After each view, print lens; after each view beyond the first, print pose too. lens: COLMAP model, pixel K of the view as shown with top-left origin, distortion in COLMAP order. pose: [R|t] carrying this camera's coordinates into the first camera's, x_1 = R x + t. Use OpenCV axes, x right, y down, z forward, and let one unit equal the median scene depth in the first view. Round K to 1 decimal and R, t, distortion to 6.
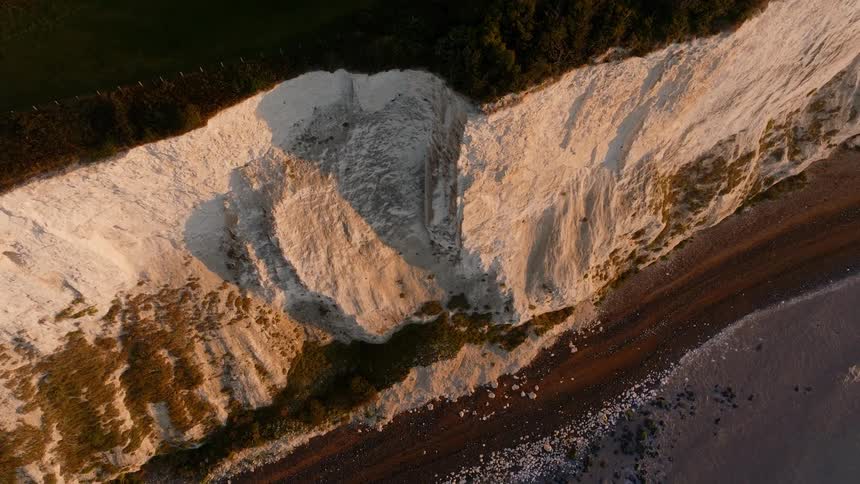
lens RADIAL K [[611.7, 0, 441.8], [0, 611.7, 241.2], [0, 0, 1]] dist [0.000220, 0.011426]
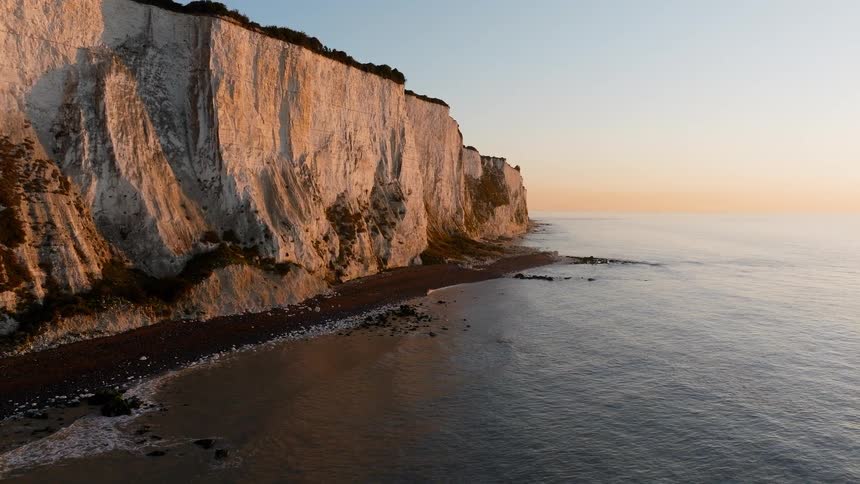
lens RADIAL K [[611.7, 0, 441.8], [0, 611.7, 241.2], [0, 0, 1]] dist [0.000220, 0.011426]
pose [[0.749894, -0.070965, 0.657741, -0.560034], [0.615259, 0.440213, -0.653964, 1.397835], [-0.243137, 0.895085, 0.373775, 0.441358]]
